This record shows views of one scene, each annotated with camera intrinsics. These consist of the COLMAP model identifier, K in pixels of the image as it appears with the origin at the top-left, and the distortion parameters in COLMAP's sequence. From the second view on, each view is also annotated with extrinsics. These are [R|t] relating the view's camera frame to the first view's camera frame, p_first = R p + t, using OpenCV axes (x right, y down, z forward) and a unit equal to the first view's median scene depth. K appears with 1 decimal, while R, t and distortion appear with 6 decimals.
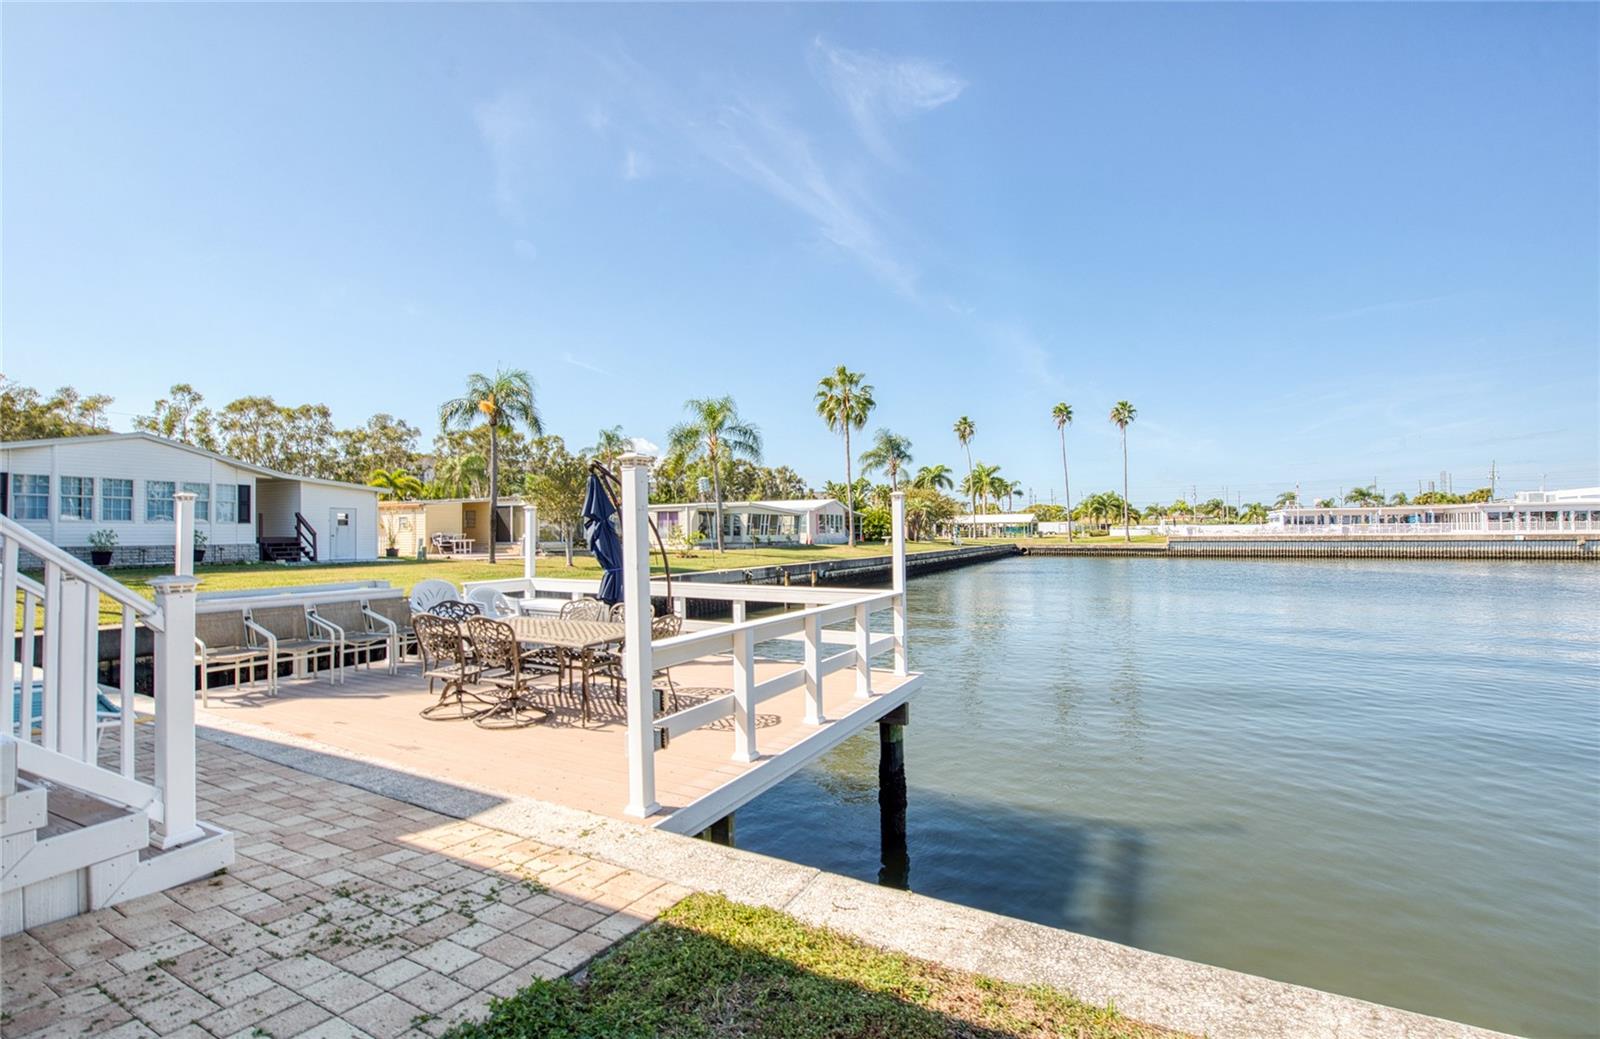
lens RADIAL K [[667.7, 0, 800.9], [0, 667.7, 523.8], [0, 0, 1]] dist [-0.008727, -0.002386]
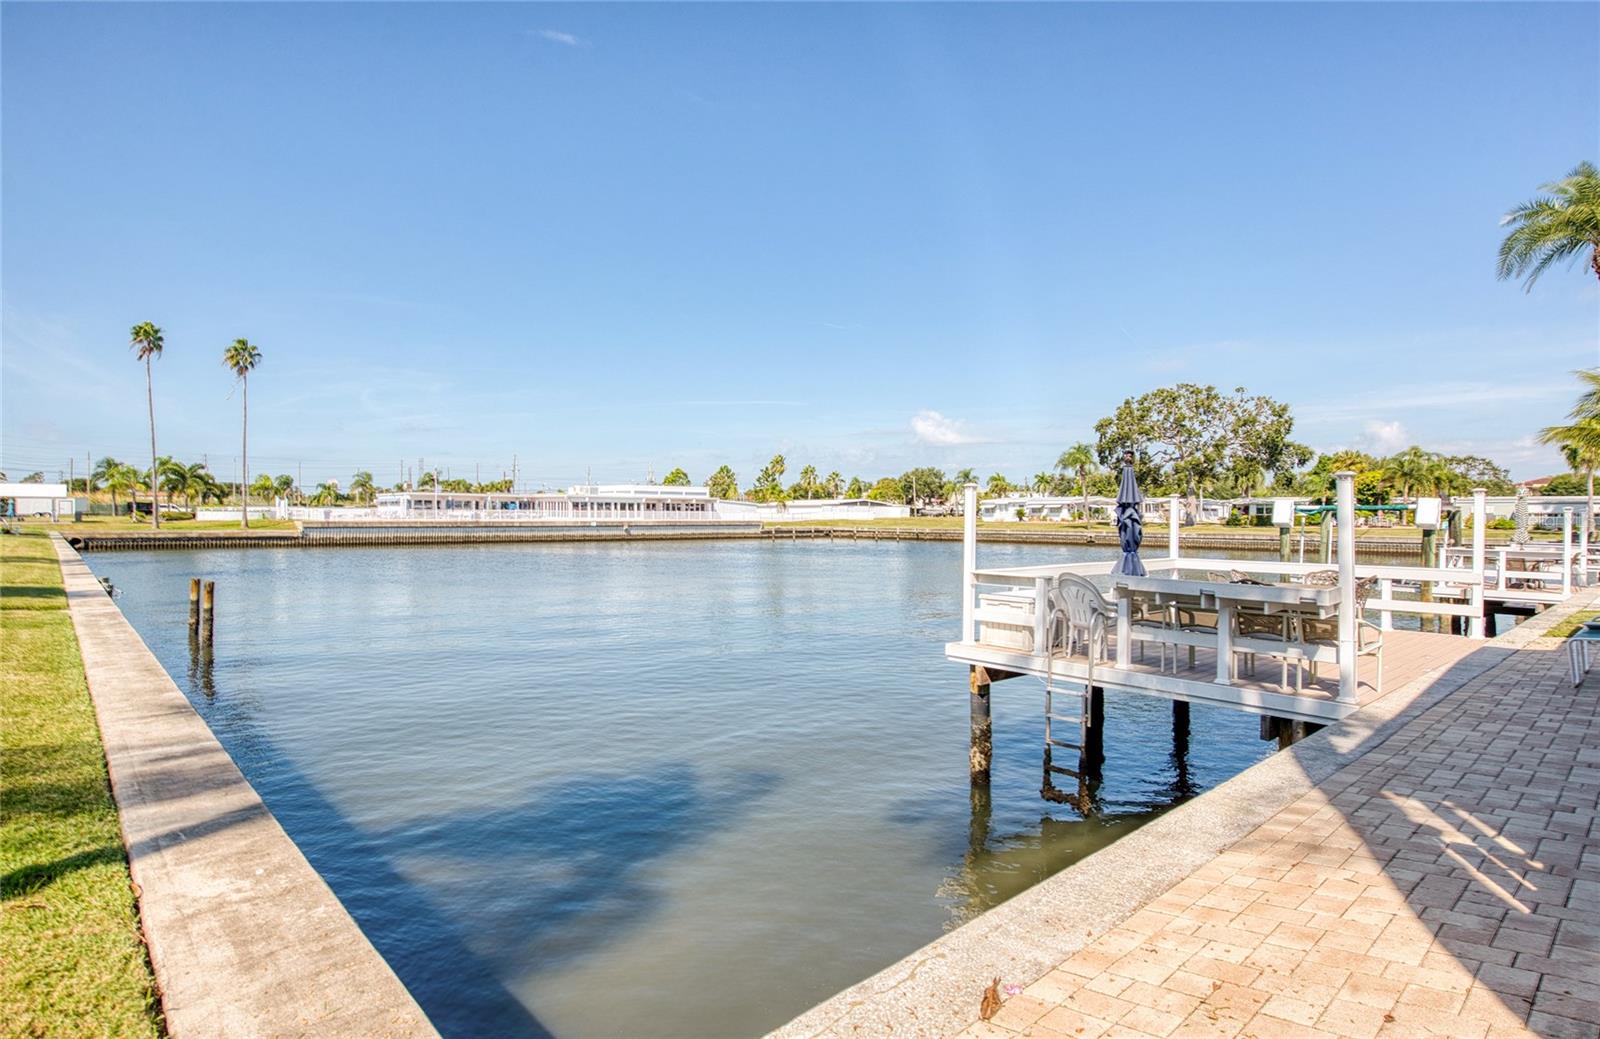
lens RADIAL K [[790.9, 0, 833.4], [0, 790.9, 517.0], [0, 0, 1]] dist [-0.013605, 0.000006]
pose [[0.359561, 0.009222, 0.933076, -0.098188], [-0.022112, 0.999755, -0.001360, 0.001160], [-0.932859, -0.020143, 0.359677, 0.067673]]
